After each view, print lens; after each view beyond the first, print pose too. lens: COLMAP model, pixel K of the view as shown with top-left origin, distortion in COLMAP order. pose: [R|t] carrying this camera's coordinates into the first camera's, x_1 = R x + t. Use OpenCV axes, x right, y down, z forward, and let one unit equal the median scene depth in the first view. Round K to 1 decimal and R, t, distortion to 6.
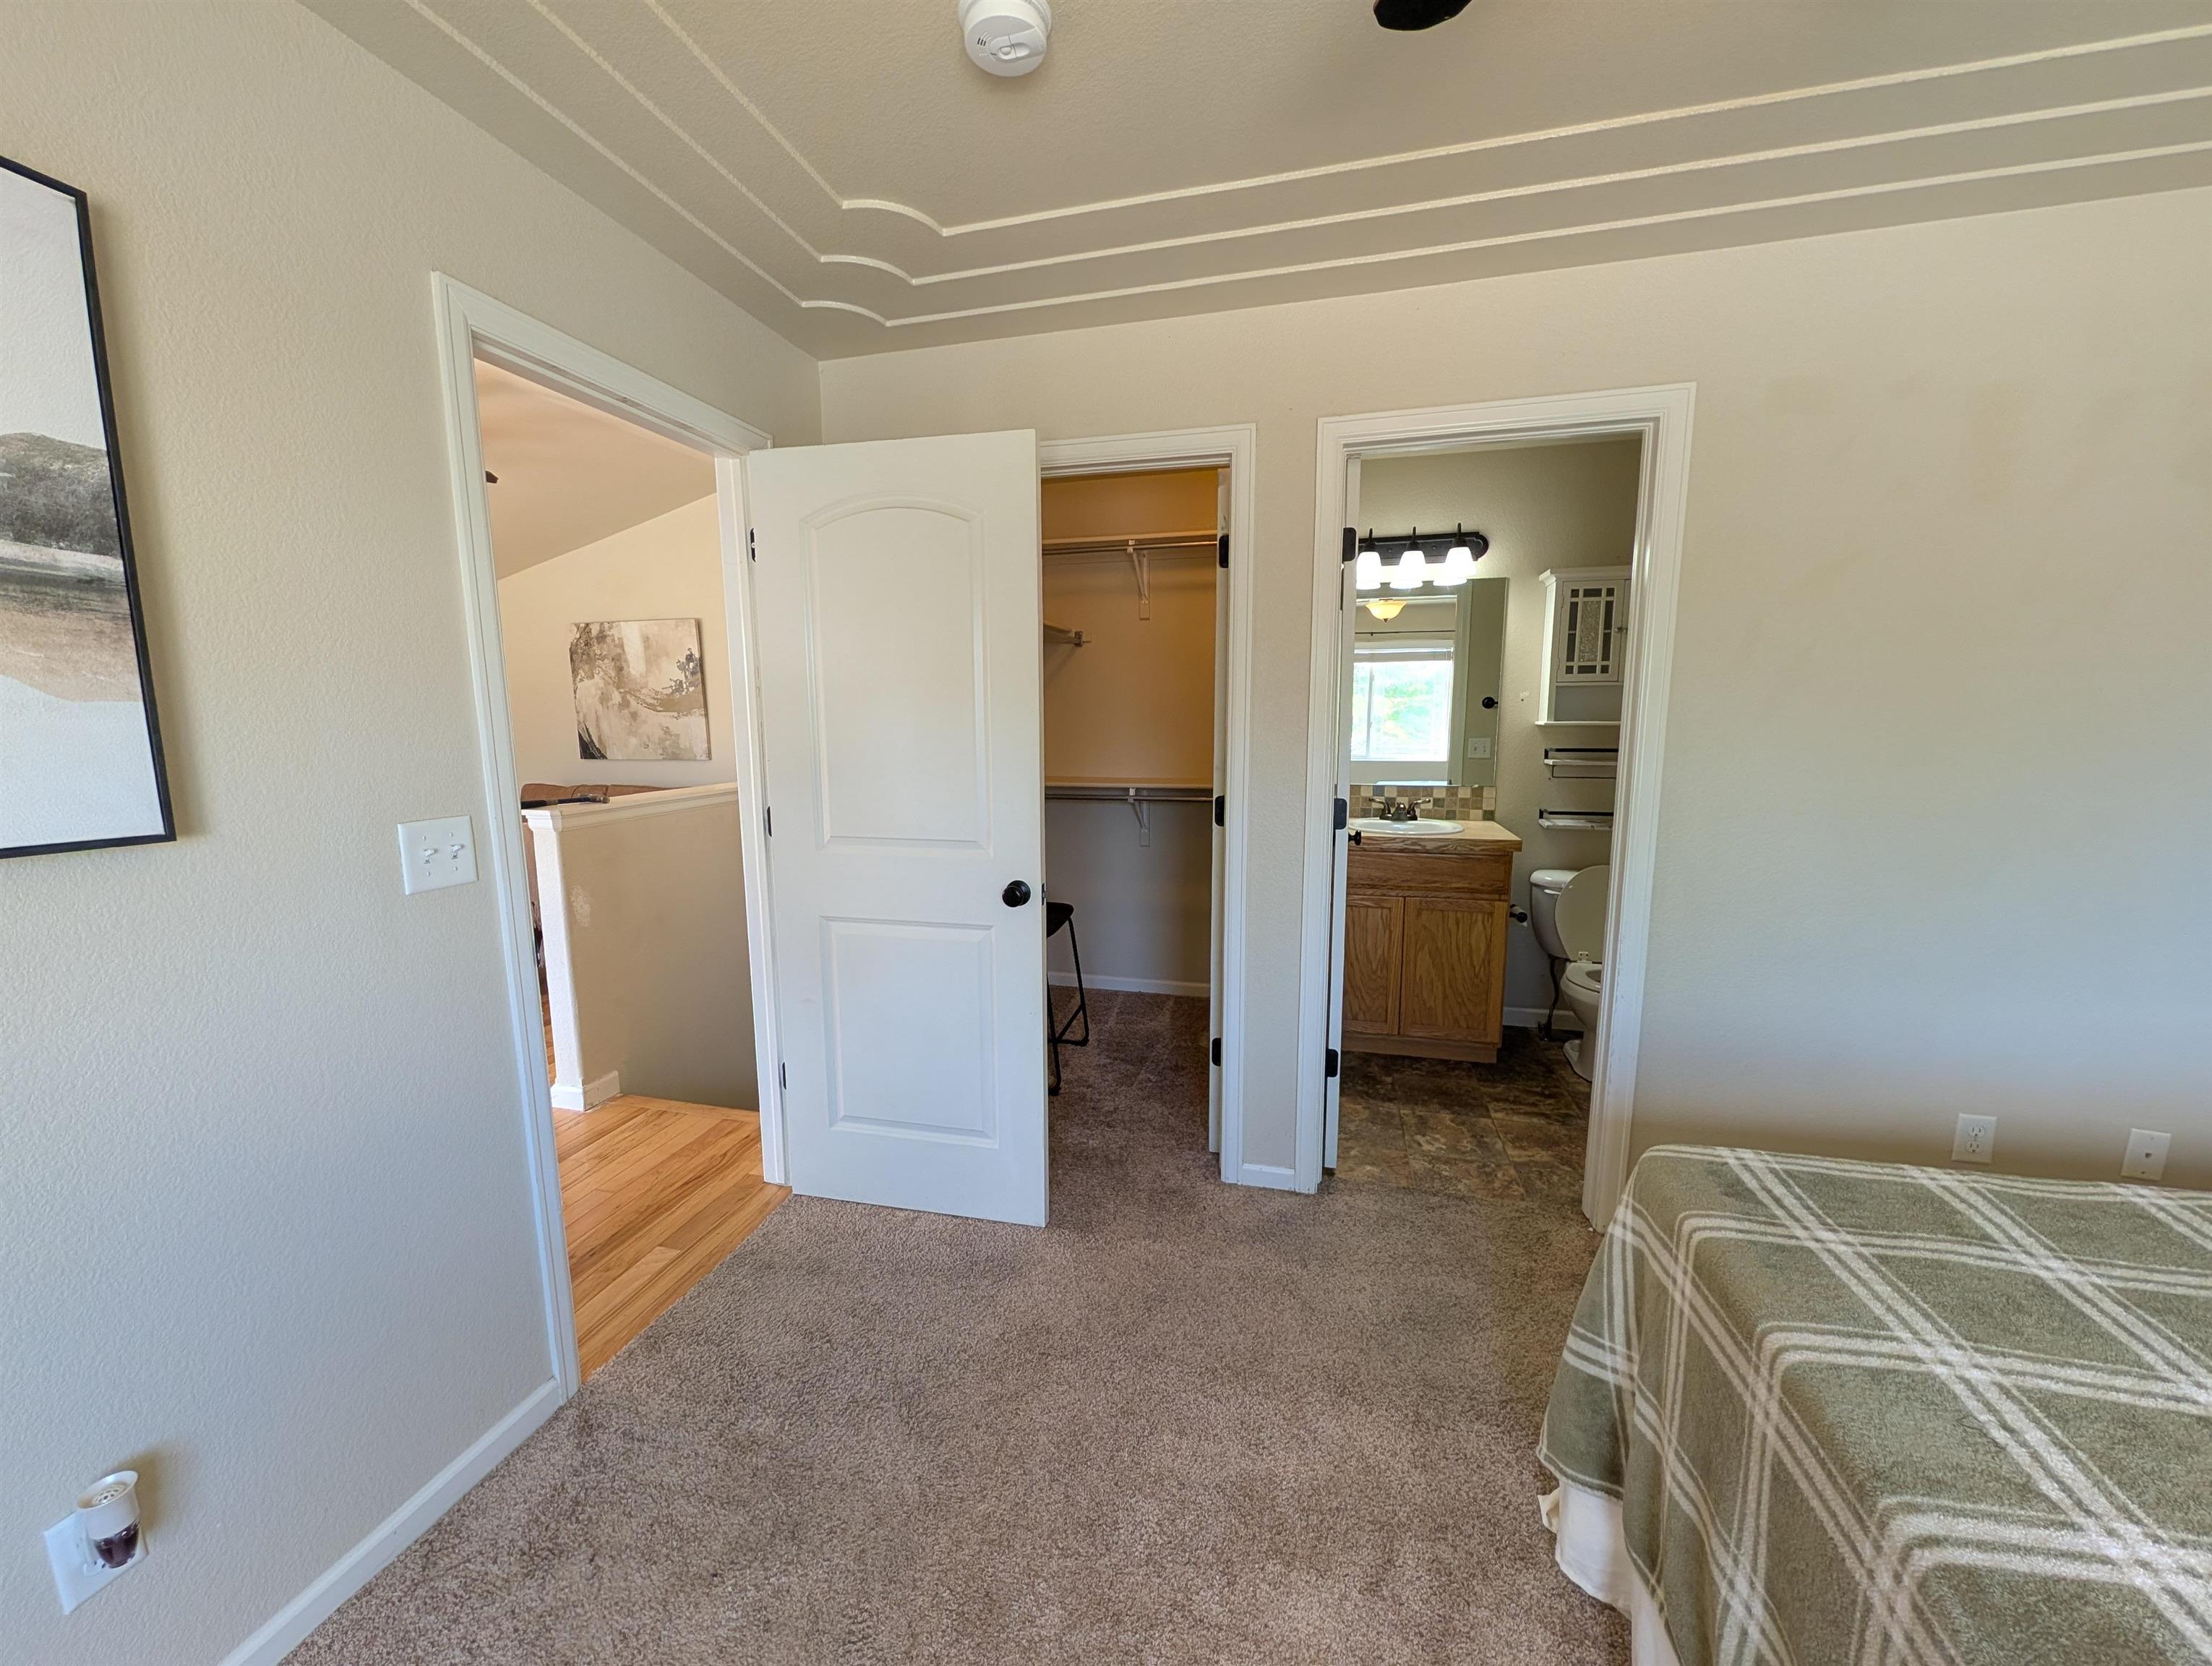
lens RADIAL K [[848.9, 0, 1096.3], [0, 848.9, 834.2], [0, 0, 1]] dist [-0.000178, -0.000053]
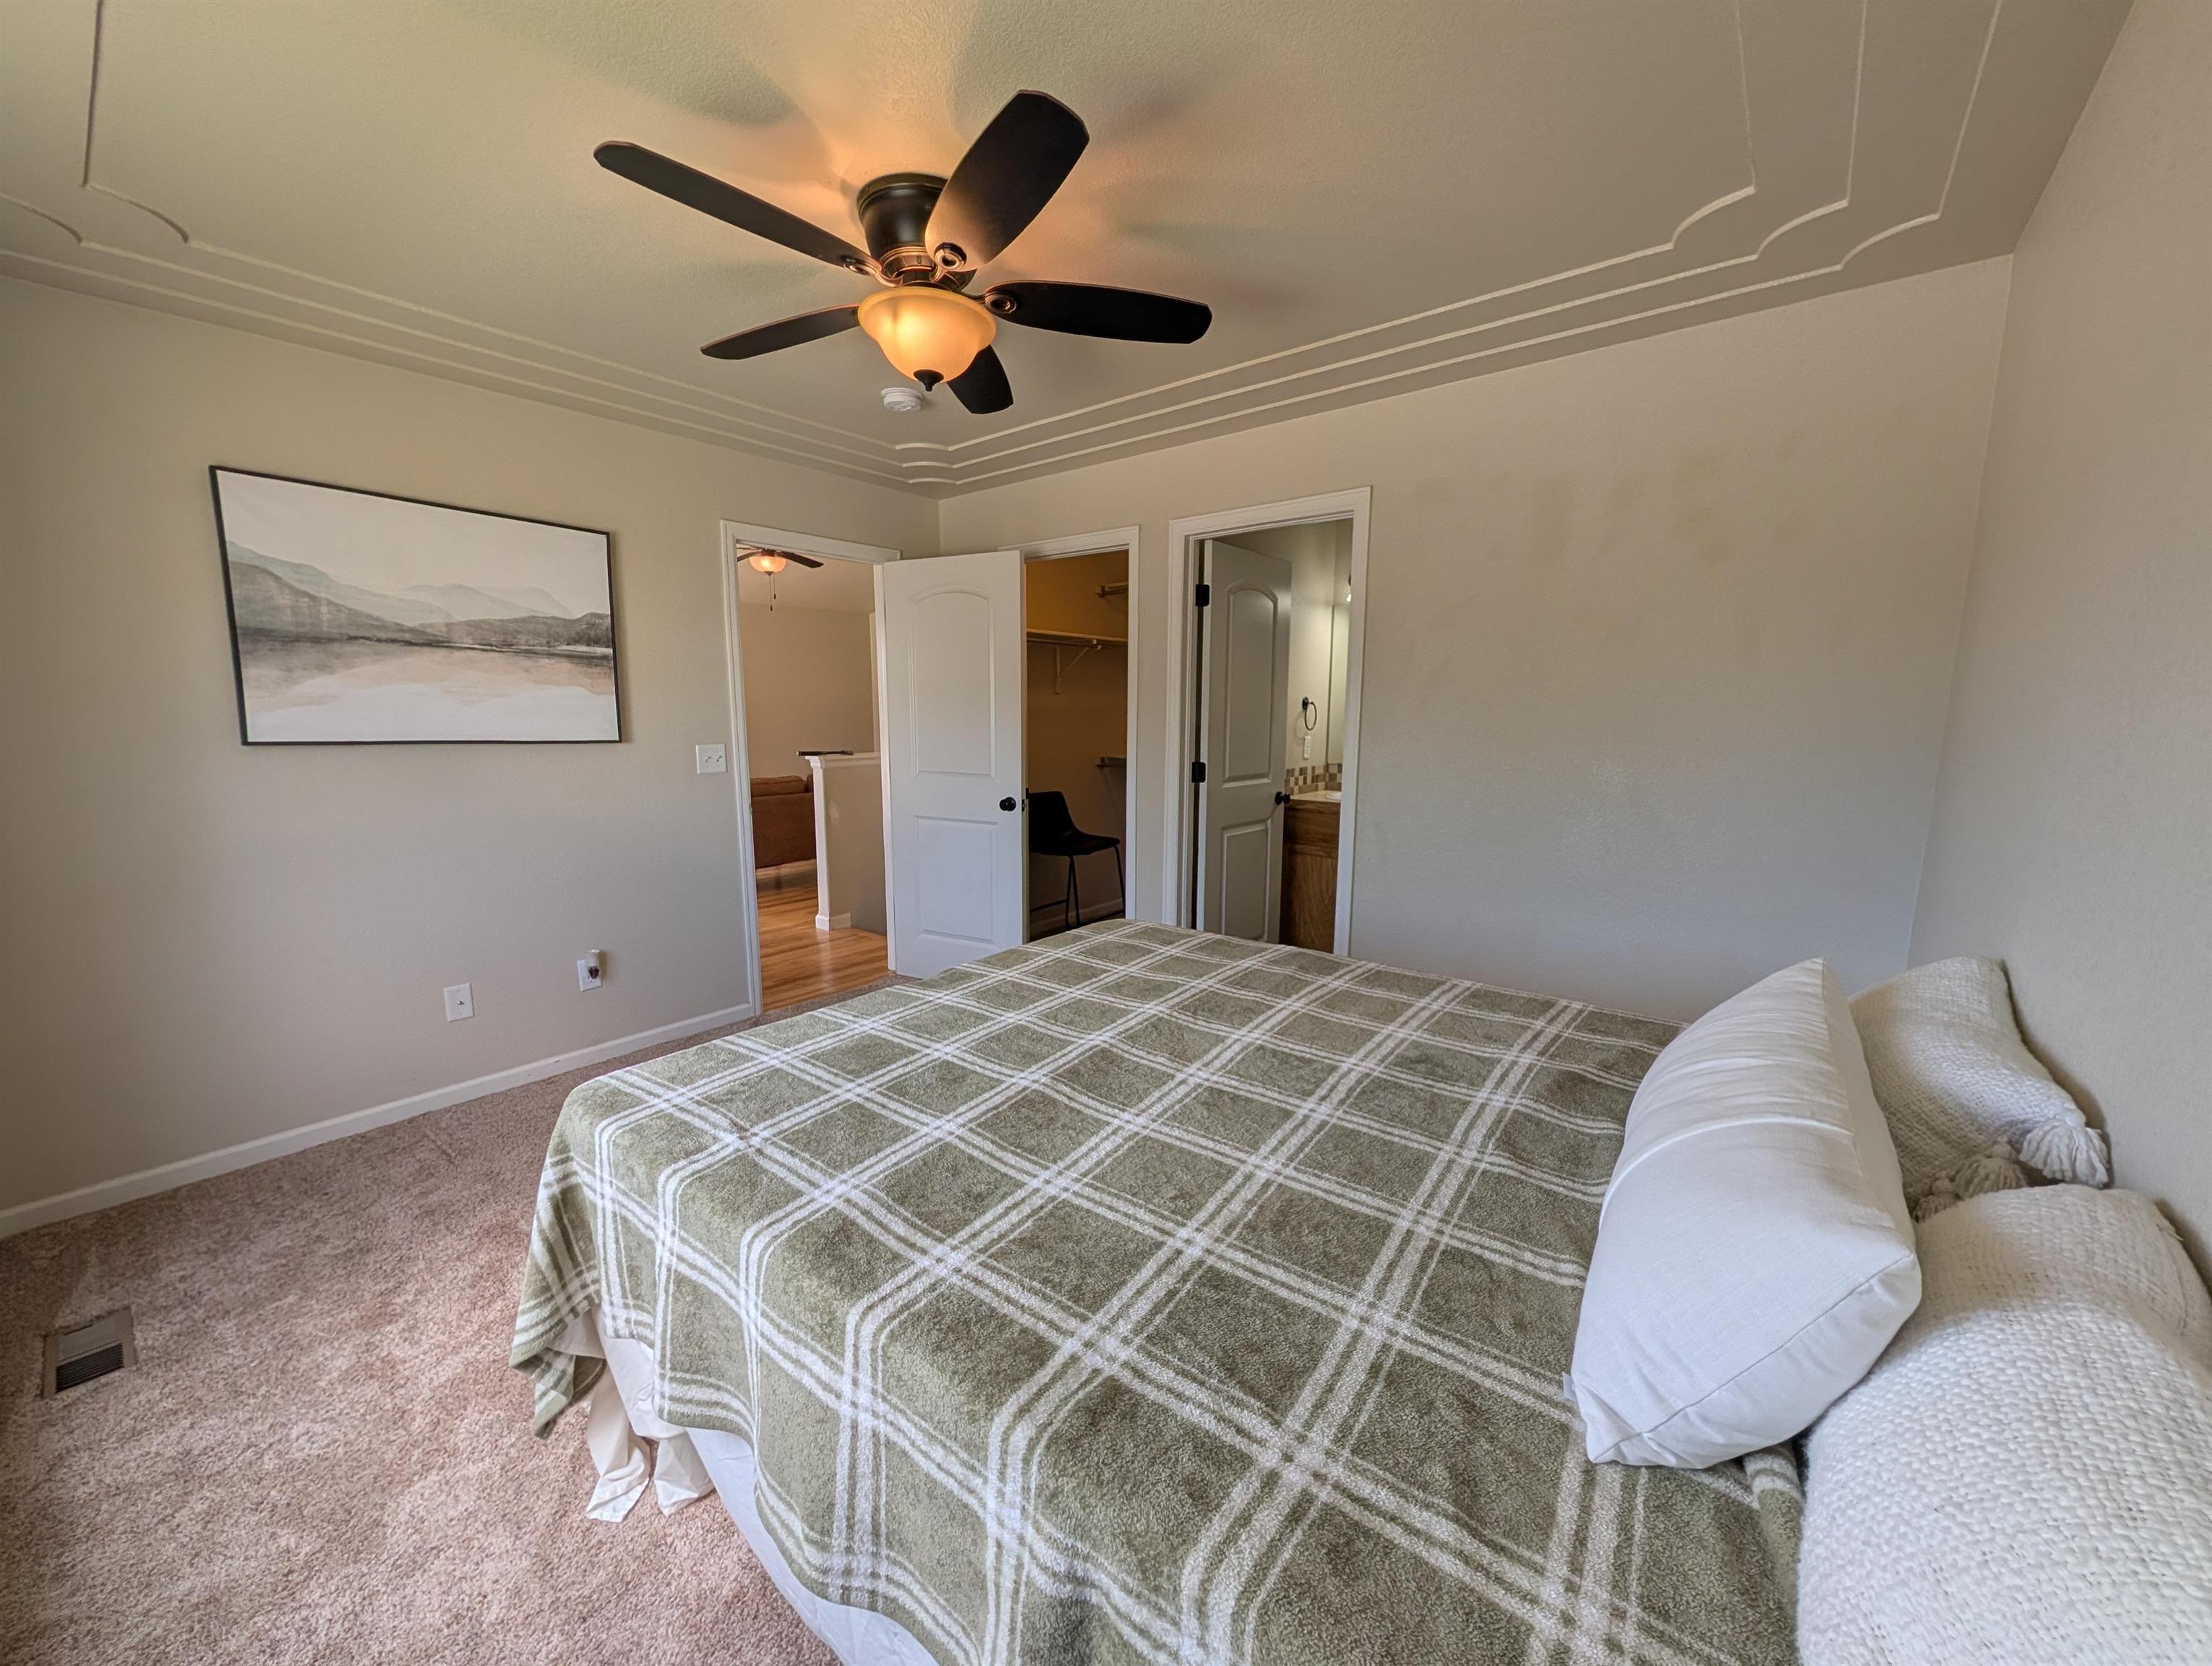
lens RADIAL K [[848.9, 0, 1096.3], [0, 848.9, 834.2], [0, 0, 1]] dist [-0.000178, -0.000053]
pose [[0.910685, 0.069862, -0.407150, 0.954568], [-0.067241, 0.997521, 0.020763, 0.088156], [0.407591, 0.008468, 0.913125, -0.592797]]
